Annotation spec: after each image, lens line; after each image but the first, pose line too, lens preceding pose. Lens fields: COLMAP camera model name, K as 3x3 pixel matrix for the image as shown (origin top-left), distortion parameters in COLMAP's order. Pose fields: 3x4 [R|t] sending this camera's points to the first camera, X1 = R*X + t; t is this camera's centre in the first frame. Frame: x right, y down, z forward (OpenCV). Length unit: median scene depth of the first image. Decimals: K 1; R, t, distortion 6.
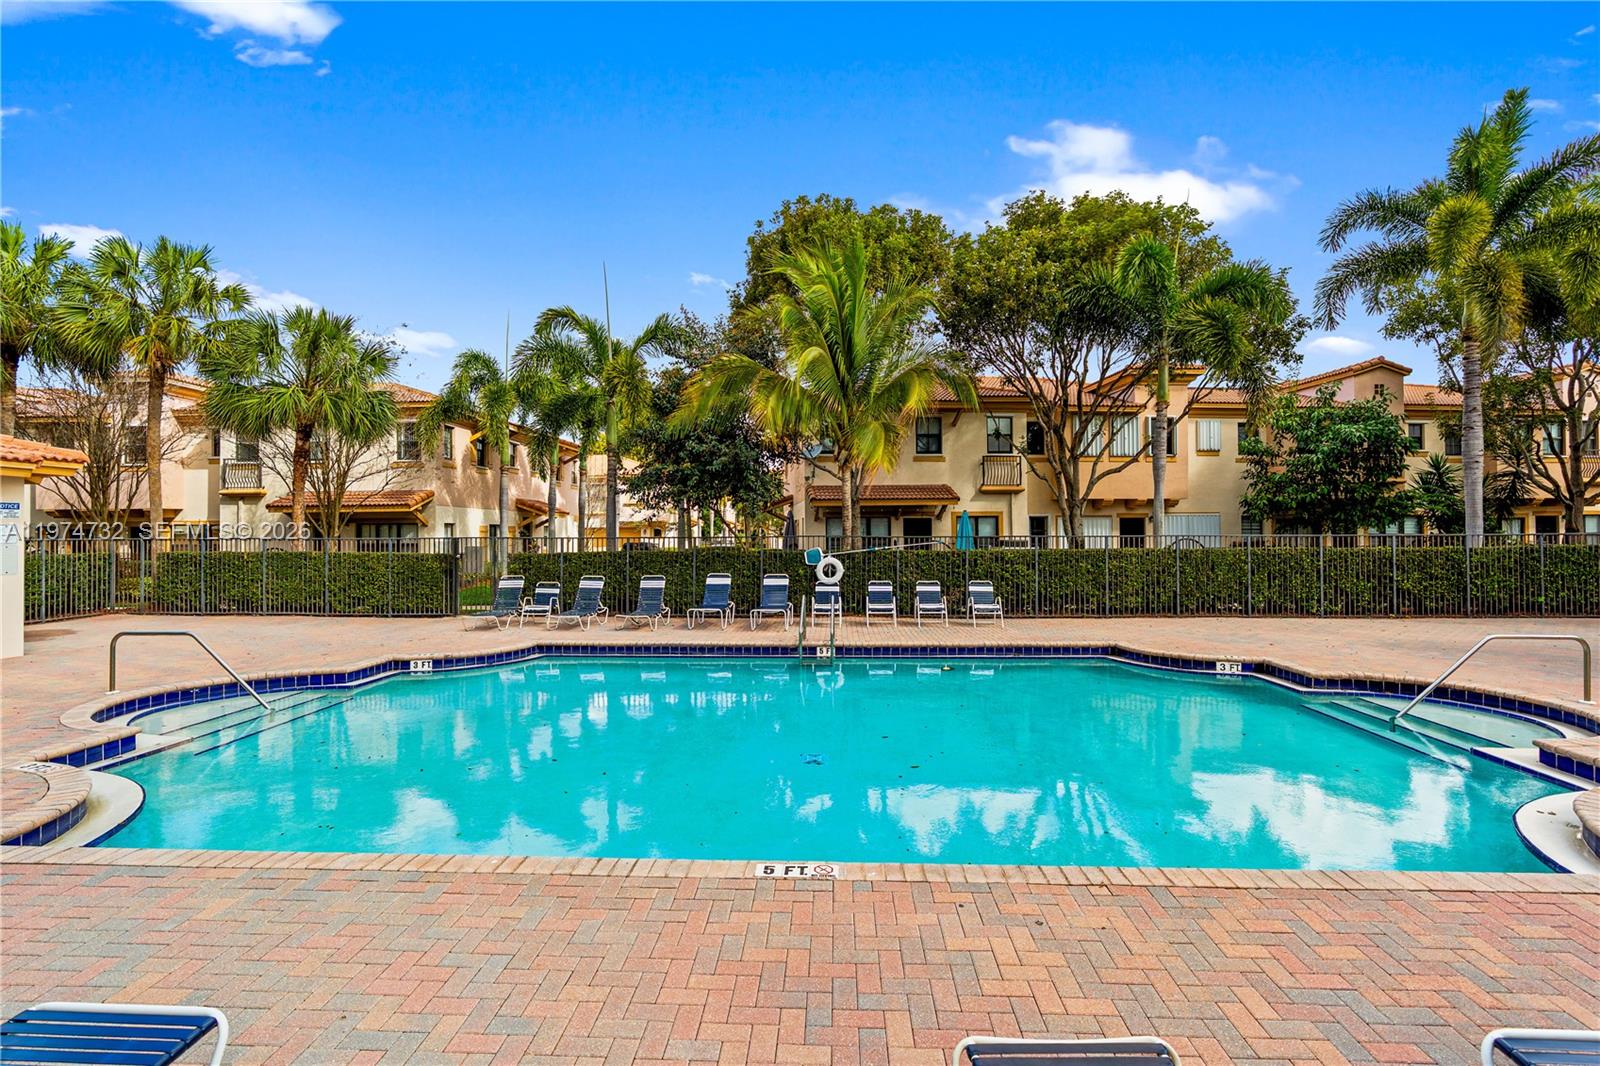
lens RADIAL K [[747.6, 0, 800.2], [0, 747.6, 524.5], [0, 0, 1]] dist [0.001517, -0.000721]
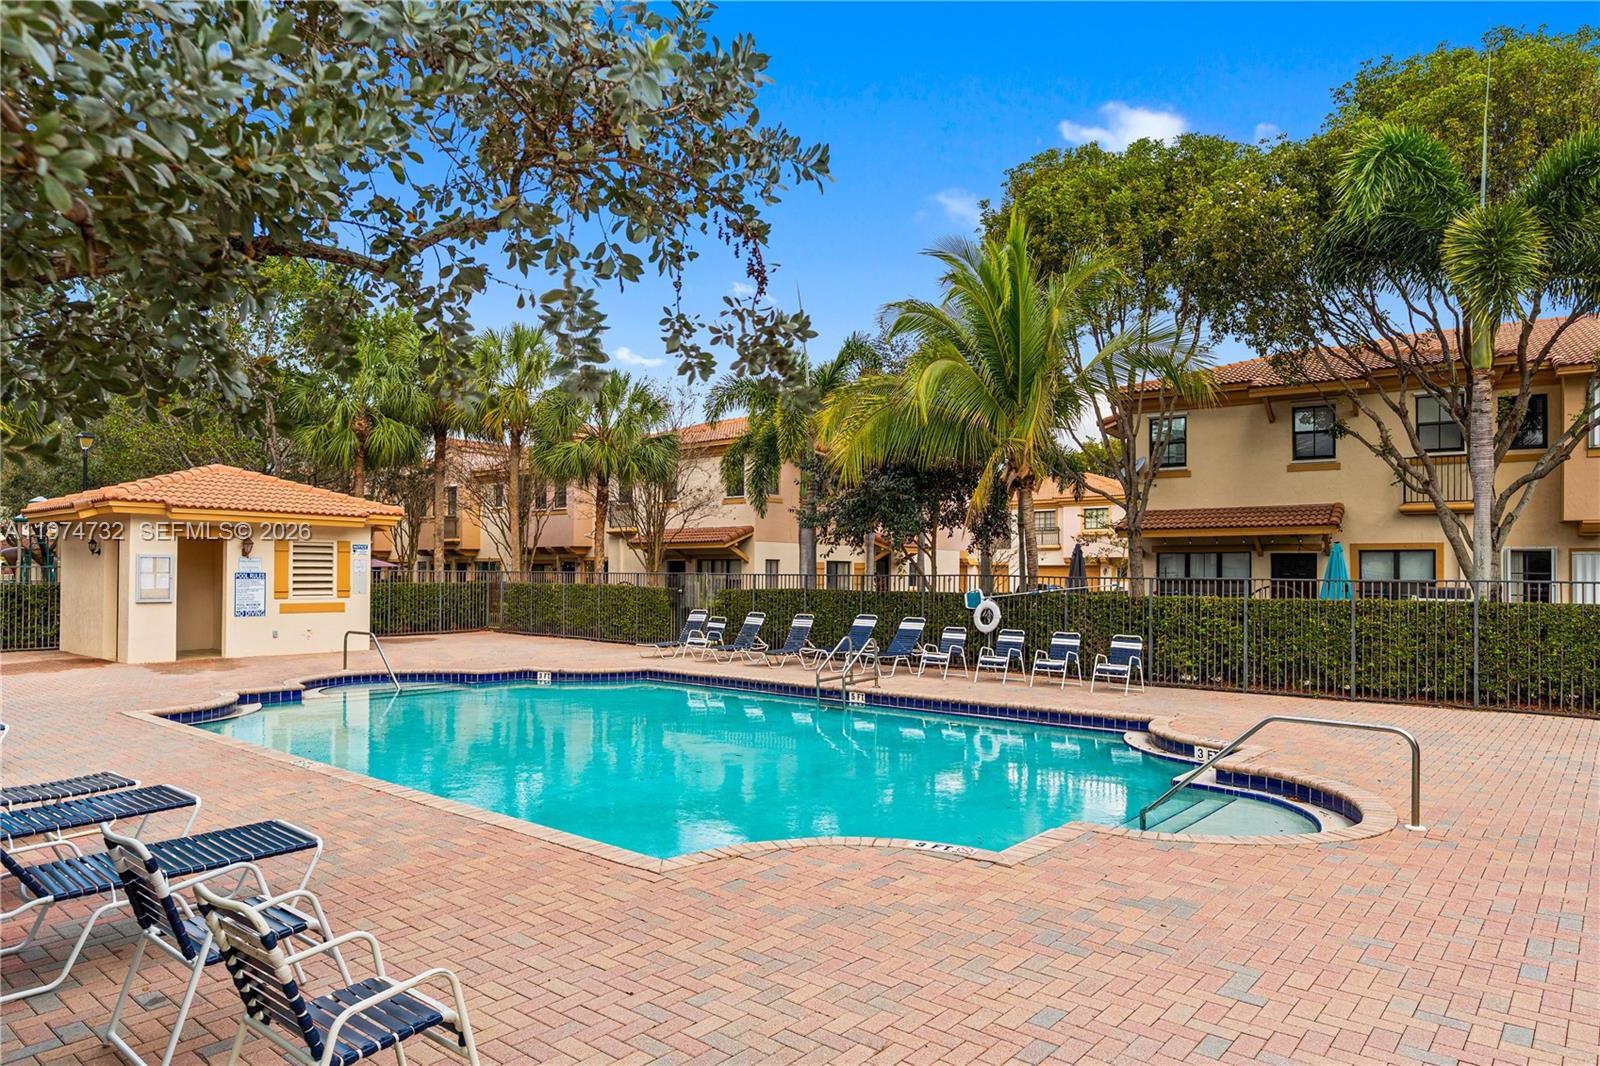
lens RADIAL K [[996.2, 0, 799.5], [0, 996.2, 543.7], [0, 0, 1]] dist [0.006705, 0.001025]
pose [[0.798649, -0.007205, -0.601754, 0.553949], [-0.001398, 0.999903, -0.013828, -0.005755], [0.601795, 0.011885, 0.798562, -0.040858]]
